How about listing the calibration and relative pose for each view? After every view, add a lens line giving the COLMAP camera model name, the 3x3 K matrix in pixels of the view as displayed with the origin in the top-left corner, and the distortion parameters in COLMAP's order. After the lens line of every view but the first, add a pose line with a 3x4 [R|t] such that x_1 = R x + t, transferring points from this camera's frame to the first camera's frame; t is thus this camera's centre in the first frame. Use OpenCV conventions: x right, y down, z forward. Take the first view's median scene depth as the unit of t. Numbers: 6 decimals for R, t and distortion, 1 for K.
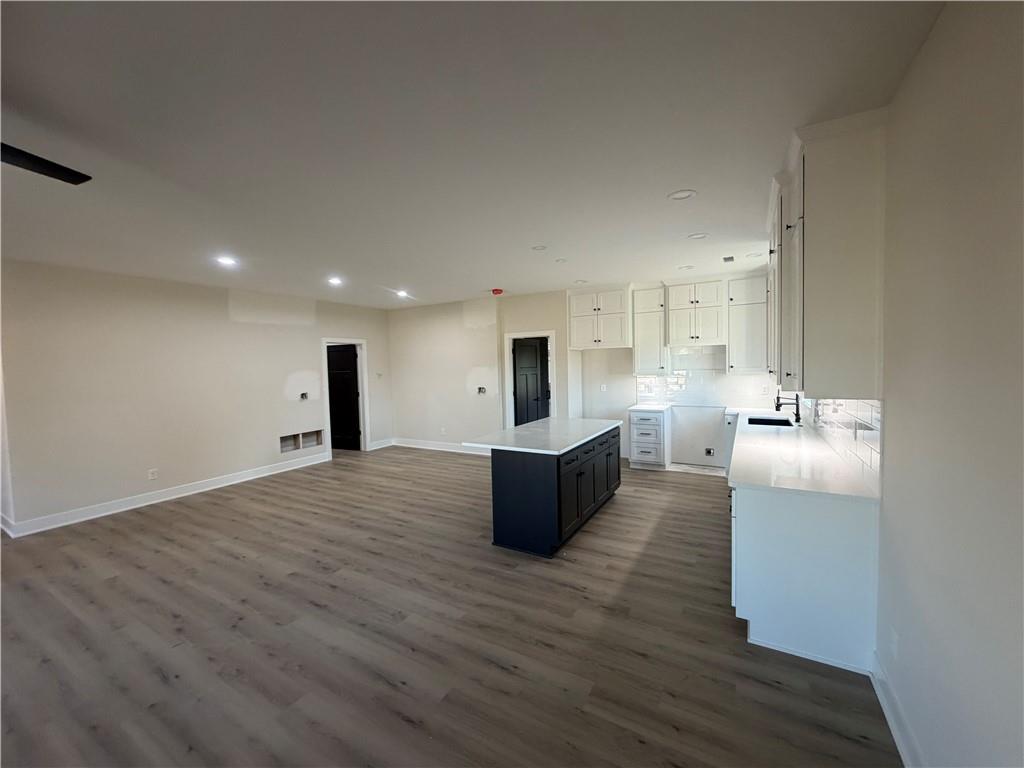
lens RADIAL K [[408.8, 0, 512.0], [0, 408.8, 384.0], [0, 0, 1]] dist [-0.000629, 0.000195]
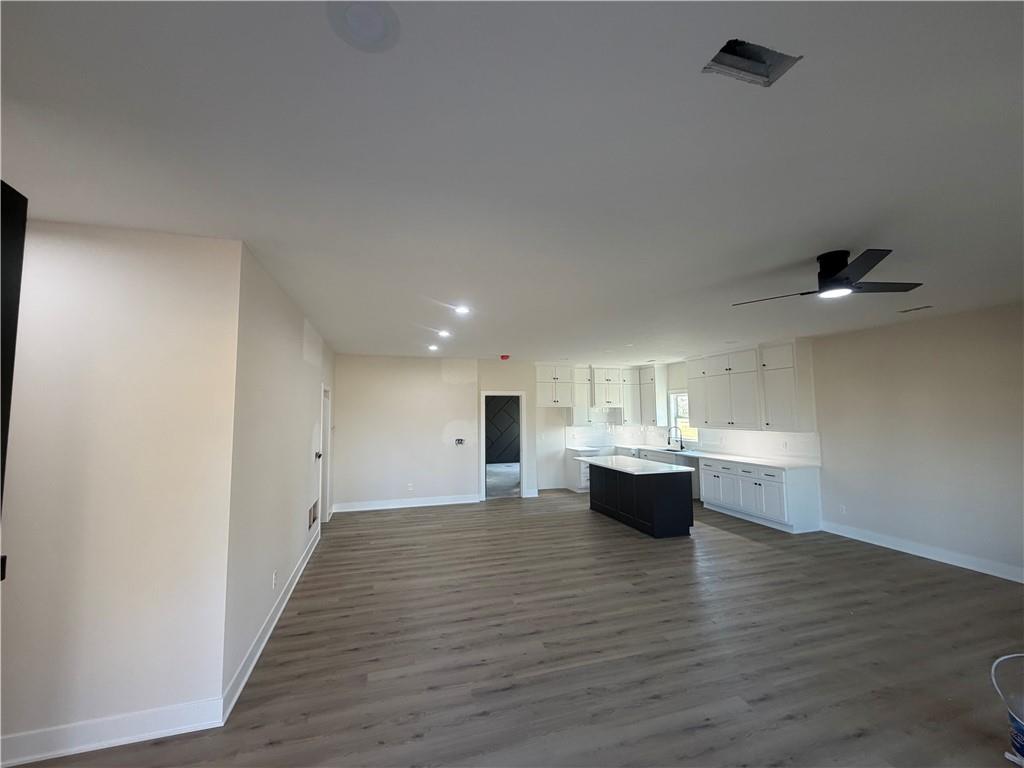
lens RADIAL K [[408.8, 0, 512.0], [0, 408.8, 384.0], [0, 0, 1]] dist [-0.000629, 0.000195]
pose [[0.677510, 0.070885, 0.732090, -1.136075], [0.025898, 0.992429, -0.120060, -0.003794], [-0.735057, 0.100302, 0.670545, 0.240478]]
